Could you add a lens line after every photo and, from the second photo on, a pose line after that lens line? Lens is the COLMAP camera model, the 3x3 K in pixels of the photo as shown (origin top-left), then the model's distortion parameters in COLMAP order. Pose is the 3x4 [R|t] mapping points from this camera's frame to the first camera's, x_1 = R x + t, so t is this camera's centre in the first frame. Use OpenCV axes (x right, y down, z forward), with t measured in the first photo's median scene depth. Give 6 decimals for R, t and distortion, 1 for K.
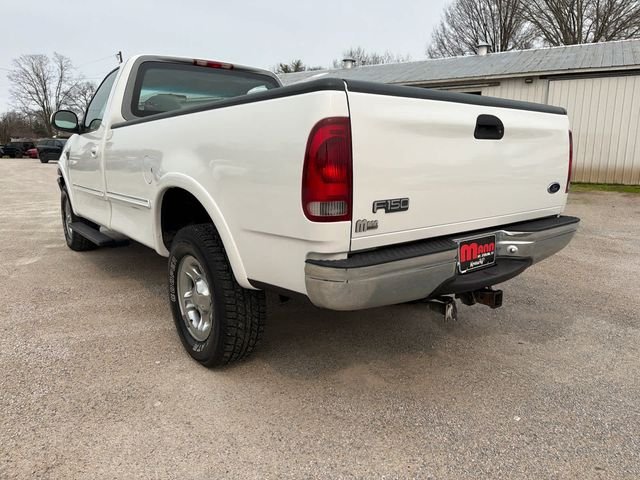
lens RADIAL K [[442.4, 0, 323.5], [0, 442.4, 240.9], [0, 0, 1]] dist [0.042277, -0.041055]
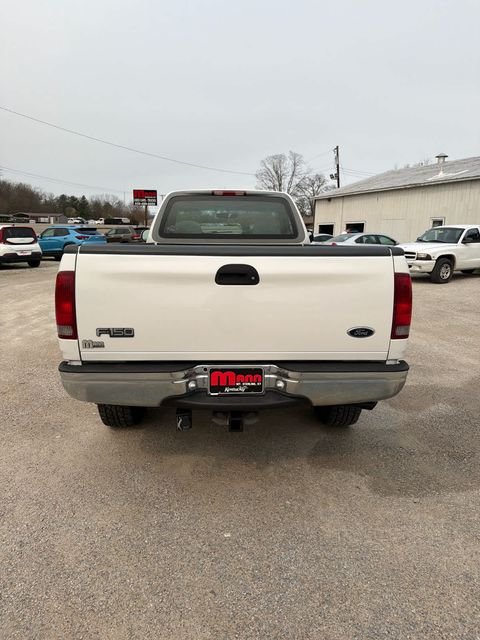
lens RADIAL K [[442.4, 0, 242.5], [0, 442.4, 309.6], [0, 0, 1]] dist [0.042277, -0.041055]
pose [[0.810409, 0.104162, -0.576530, 1.013194], [-0.123256, 0.992357, 0.006032, -0.166368], [0.572752, 0.066172, 0.817054, 0.071815]]
